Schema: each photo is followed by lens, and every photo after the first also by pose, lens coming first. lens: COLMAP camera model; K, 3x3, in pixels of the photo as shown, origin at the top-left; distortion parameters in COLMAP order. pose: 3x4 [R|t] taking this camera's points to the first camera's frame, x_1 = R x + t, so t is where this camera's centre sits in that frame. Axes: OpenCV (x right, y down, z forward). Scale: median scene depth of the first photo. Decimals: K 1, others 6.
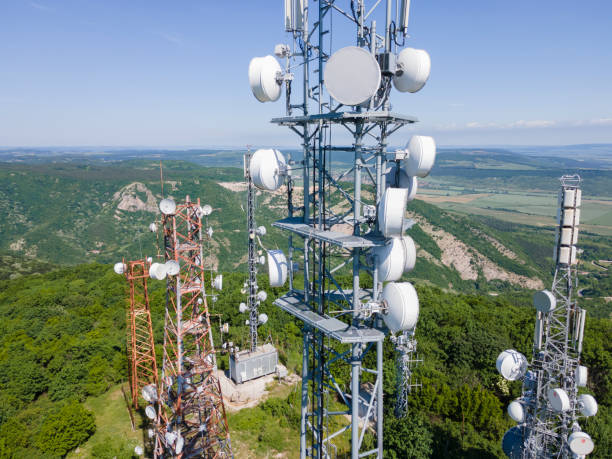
lens RADIAL K [[445.6, 0, 303.6], [0, 445.6, 227.8], [0, 0, 1]] dist [0.025941, 0.048571]
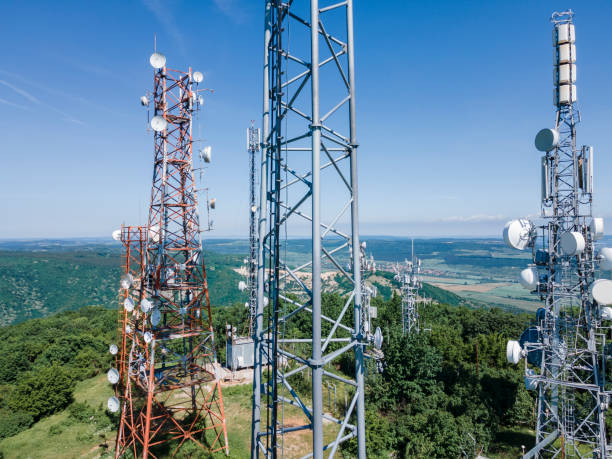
lens RADIAL K [[445.6, 0, 303.6], [0, 445.6, 227.8], [0, 0, 1]] dist [0.025941, 0.048571]
pose [[0.999414, 0.000573, -0.034231, 0.048516], [-0.007542, 0.978982, -0.203805, 0.440313], [0.033395, 0.203944, 0.978413, 0.080692]]
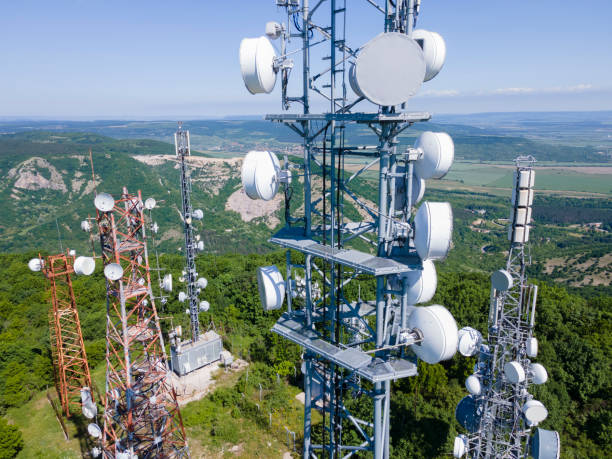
lens RADIAL K [[445.6, 0, 303.6], [0, 445.6, 227.8], [0, 0, 1]] dist [0.025941, 0.048571]
pose [[0.984649, -0.050670, 0.167031, -0.060330], [0.039704, 0.996871, 0.068353, -0.035866], [-0.169972, -0.060672, 0.983579, 0.065935]]
